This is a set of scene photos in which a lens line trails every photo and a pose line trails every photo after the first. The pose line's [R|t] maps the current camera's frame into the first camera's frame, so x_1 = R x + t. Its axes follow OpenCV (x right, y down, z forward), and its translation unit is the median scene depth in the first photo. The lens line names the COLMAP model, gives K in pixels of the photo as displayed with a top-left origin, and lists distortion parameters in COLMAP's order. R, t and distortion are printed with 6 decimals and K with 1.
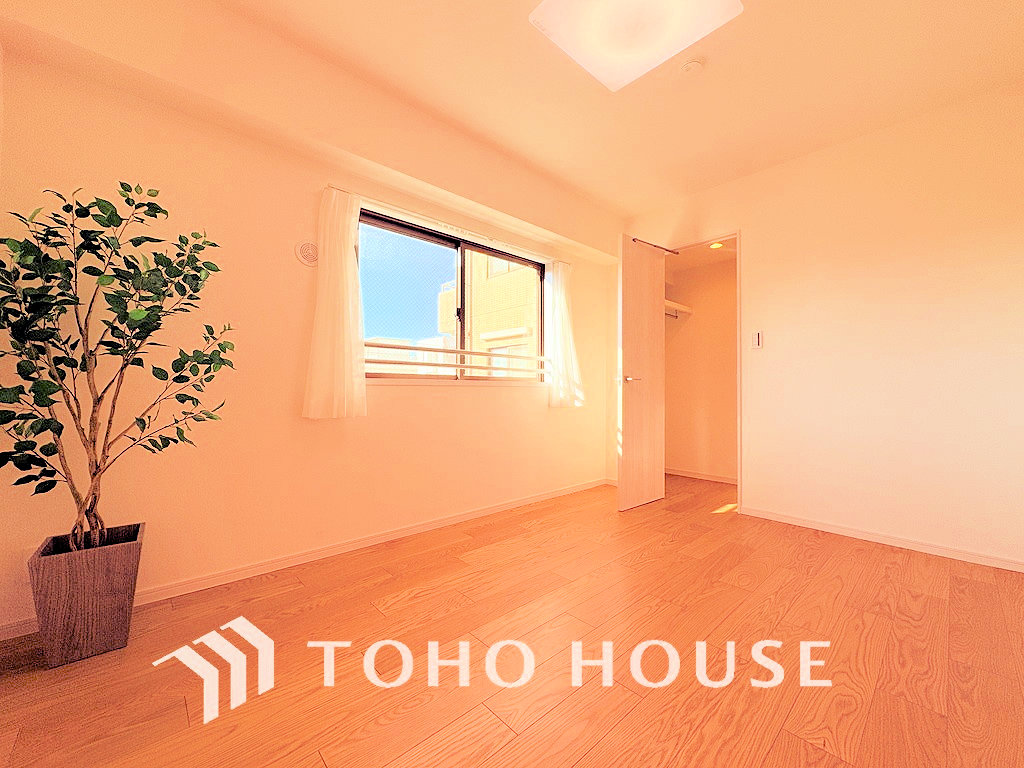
lens RADIAL K [[406.9, 0, 513.0], [0, 406.9, 387.3], [0, 0, 1]] dist [0.003765, 0.000837]
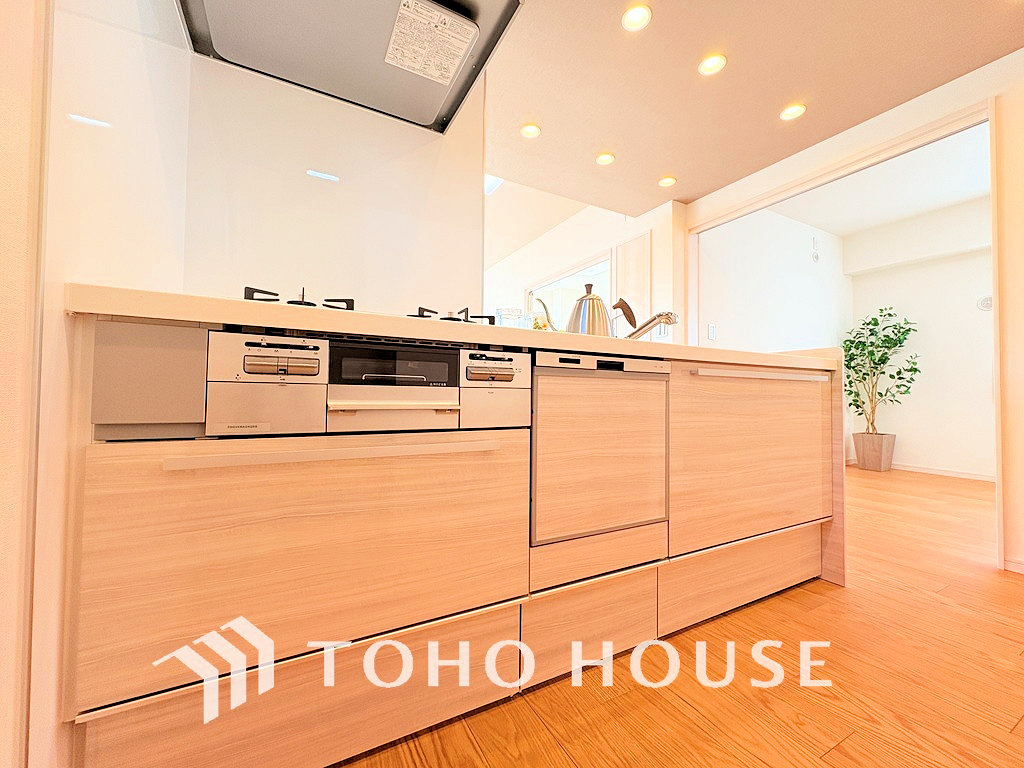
lens RADIAL K [[406.9, 0, 508.0], [0, 406.9, 383.0], [0, 0, 1]] dist [0.003765, 0.000837]
pose [[-0.249651, -0.033053, -0.967772, 2.386188], [-0.001716, 0.999431, -0.033691, 0.104331], [0.968334, -0.006751, -0.249566, -0.776645]]
